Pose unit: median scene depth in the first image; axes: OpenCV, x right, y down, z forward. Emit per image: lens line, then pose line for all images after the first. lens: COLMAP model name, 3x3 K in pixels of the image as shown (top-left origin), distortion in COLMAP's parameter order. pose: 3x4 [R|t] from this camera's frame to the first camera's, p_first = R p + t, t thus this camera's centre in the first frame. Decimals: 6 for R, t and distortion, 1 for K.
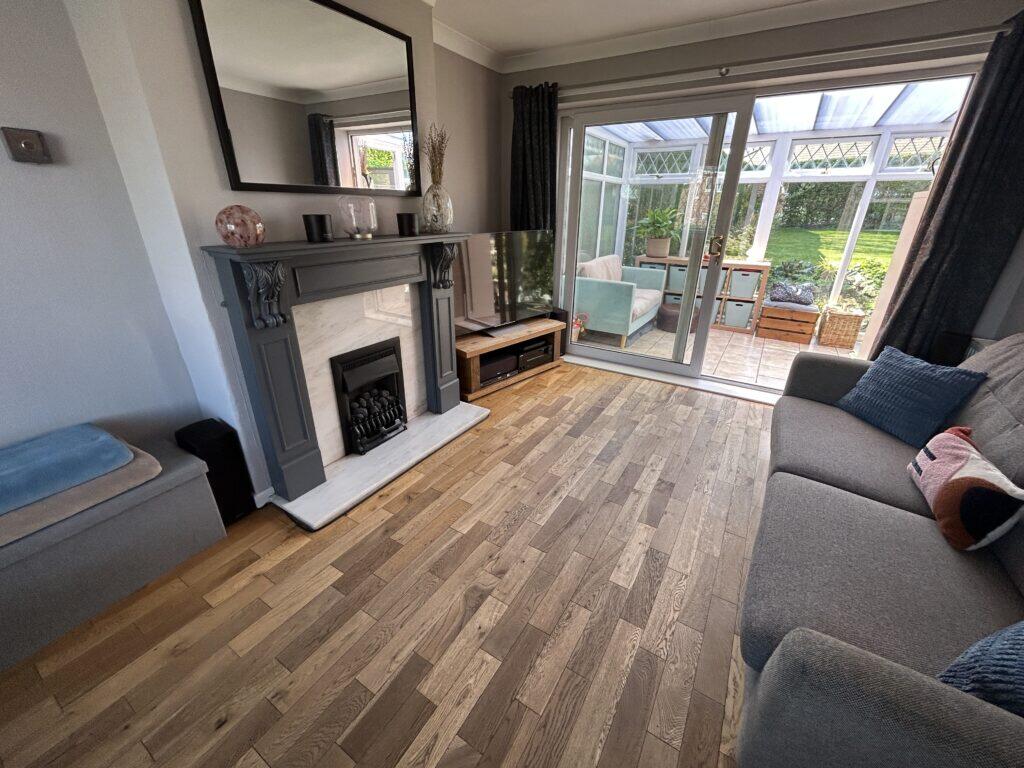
lens RADIAL K [[415.9, 0, 512.0], [0, 415.9, 384.0], [0, 0, 1]] dist [0.000587, 0.000346]
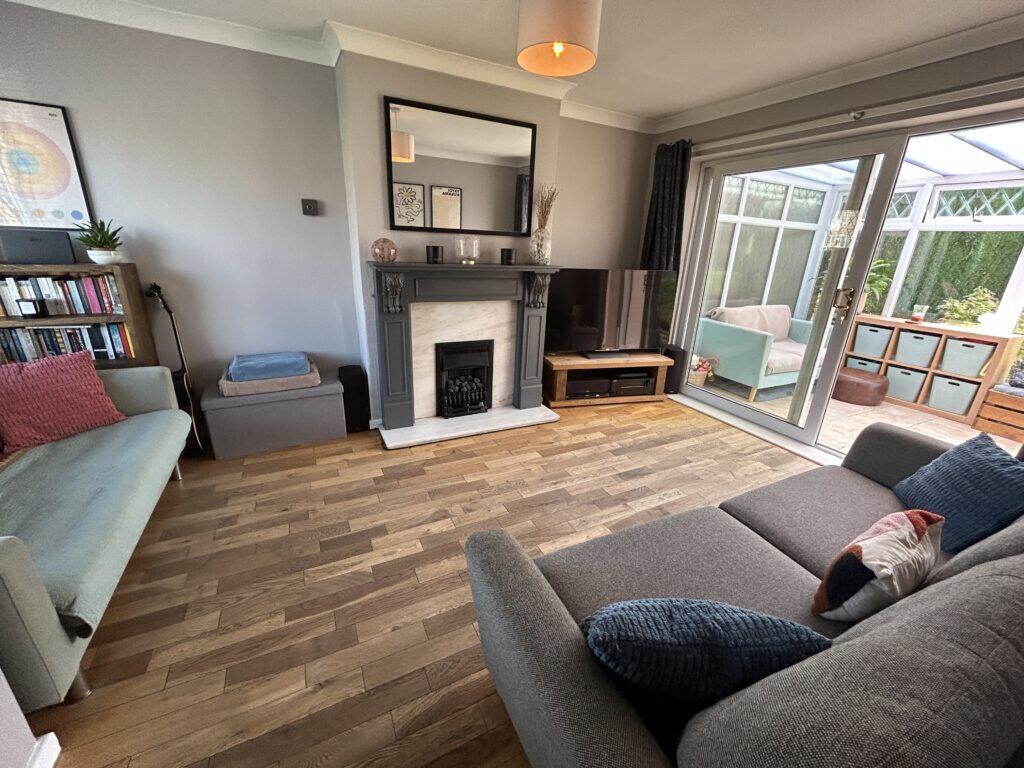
lens RADIAL K [[414.7, 0, 512.0], [0, 414.7, 384.0], [0, 0, 1]] dist [0.004527, 0.000333]
pose [[0.855094, 0.192604, -0.481370, 0.399287], [-0.234062, 0.971849, -0.026930, 0.040037], [0.462632, 0.135698, 0.876103, -0.091804]]
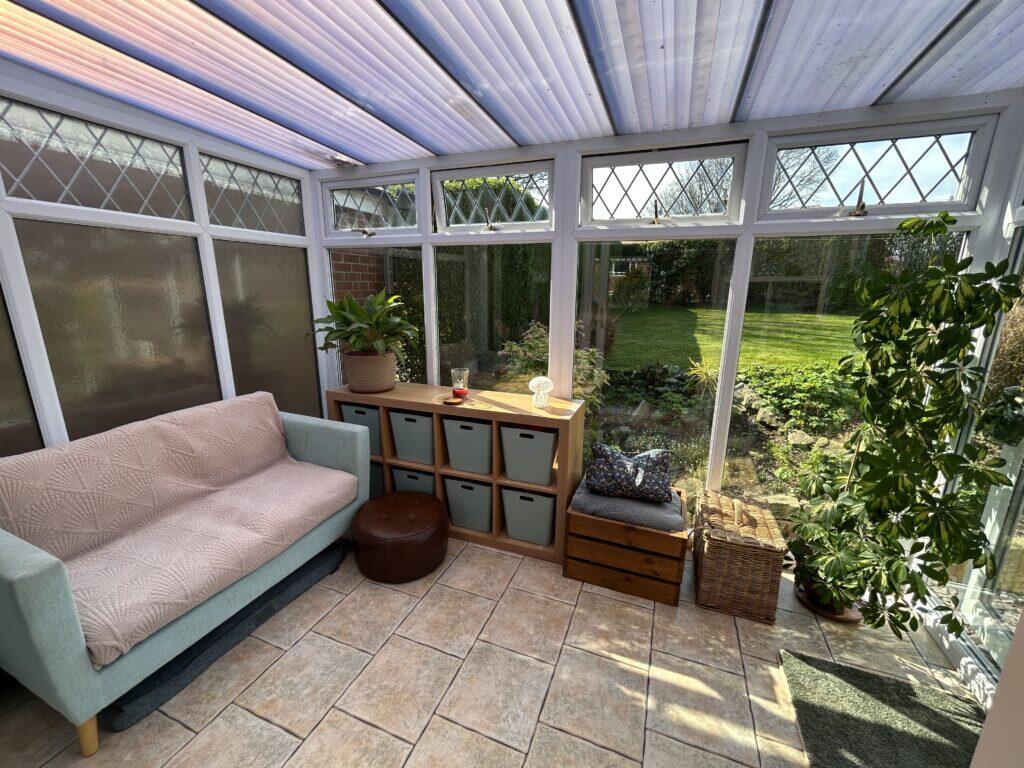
lens RADIAL K [[415.9, 0, 512.0], [0, 415.9, 384.0], [0, 0, 1]] dist [0.000587, 0.000346]
pose [[0.982962, -0.044051, 0.178455, 0.828356], [0.073169, 0.984396, -0.160035, -0.437701], [-0.168620, 0.170365, 0.970846, 0.995999]]
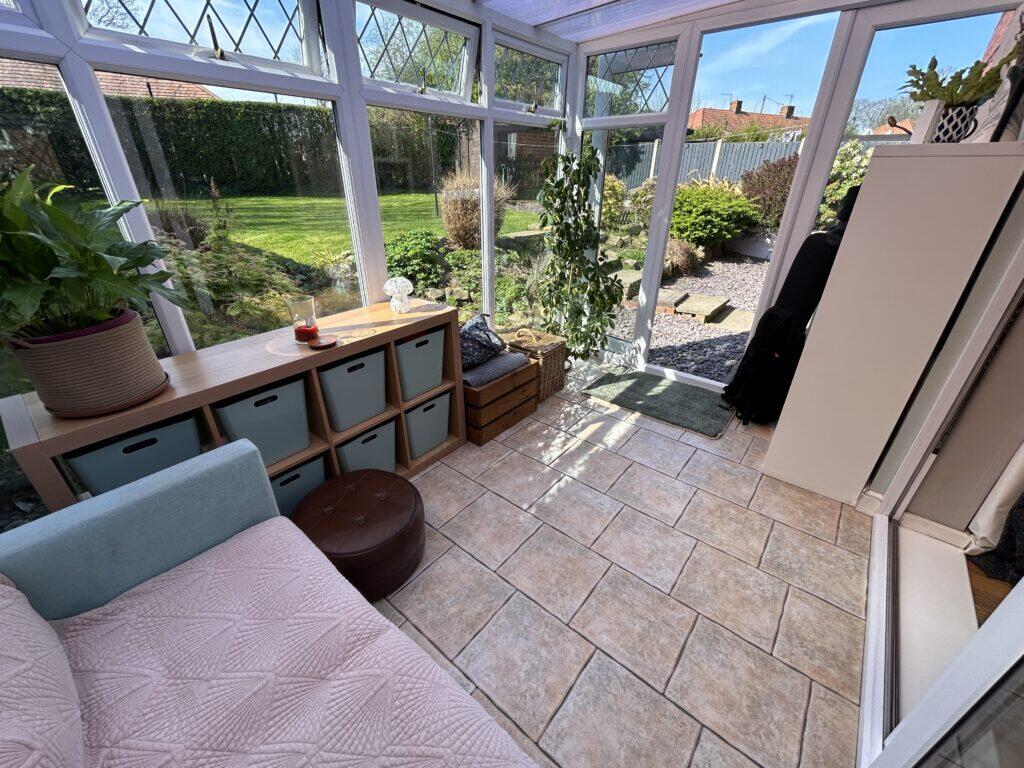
lens RADIAL K [[415.9, 0, 512.0], [0, 415.9, 384.0], [0, 0, 1]] dist [0.000587, 0.000346]
pose [[0.130697, -0.460976, 0.877736, 0.353037], [0.381731, 0.840471, 0.384564, -0.621556], [-0.914986, 0.284798, 0.285816, 1.438657]]
